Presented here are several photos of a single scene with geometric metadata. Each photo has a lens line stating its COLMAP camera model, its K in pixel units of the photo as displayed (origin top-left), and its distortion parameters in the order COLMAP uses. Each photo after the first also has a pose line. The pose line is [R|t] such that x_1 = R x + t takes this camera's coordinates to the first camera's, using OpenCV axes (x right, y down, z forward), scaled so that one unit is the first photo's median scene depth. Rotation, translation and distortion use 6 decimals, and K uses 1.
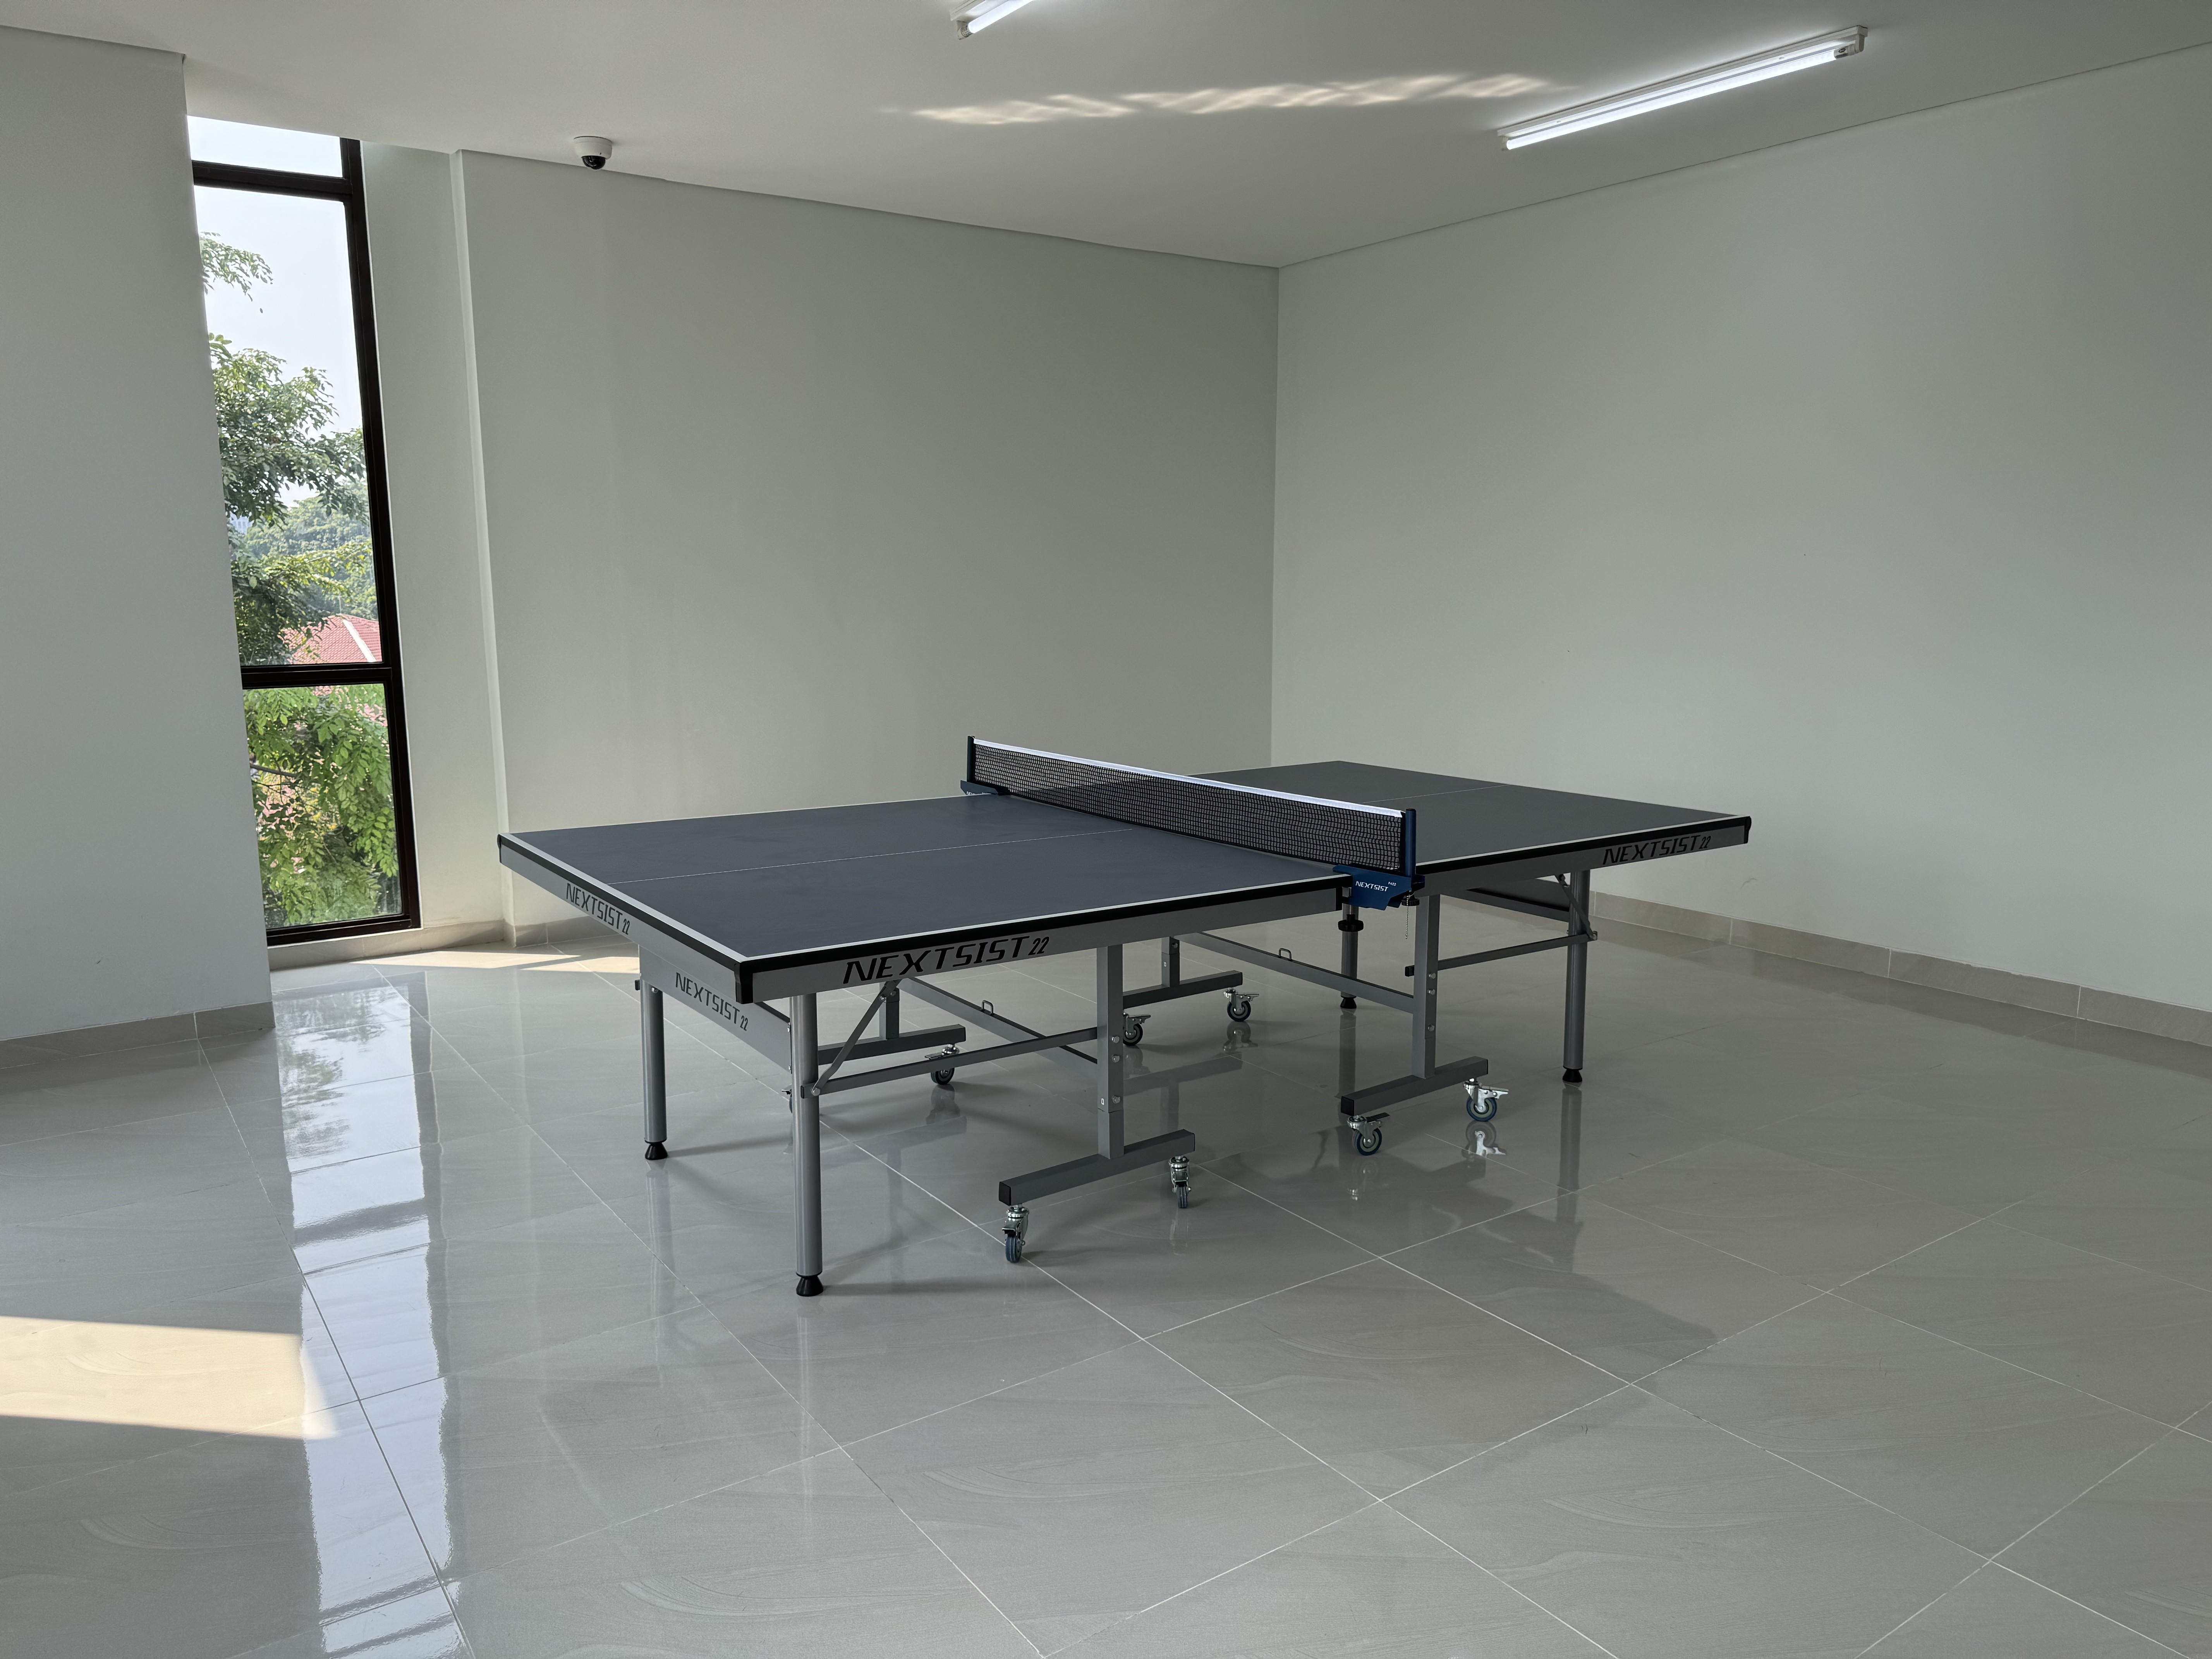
lens RADIAL K [[1544.7, 0, 1112.5], [0, 1544.7, 830.3], [0, 0, 1]] dist [0.026022, -0.026995]
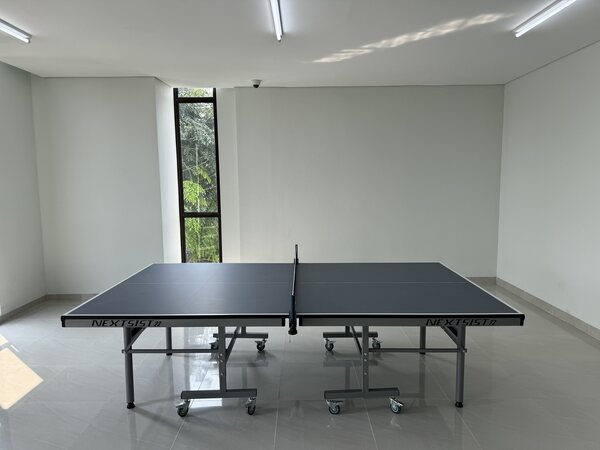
lens RADIAL K [[419.0, 0, 296.4], [0, 419.0, 225.8], [0, 0, 1]] dist [0.026022, -0.026995]
pose [[0.824036, 0.059527, -0.563402, 0.445510], [-0.086887, 0.995979, -0.021849, -0.089810], [0.559836, 0.066956, 0.825894, 0.274220]]
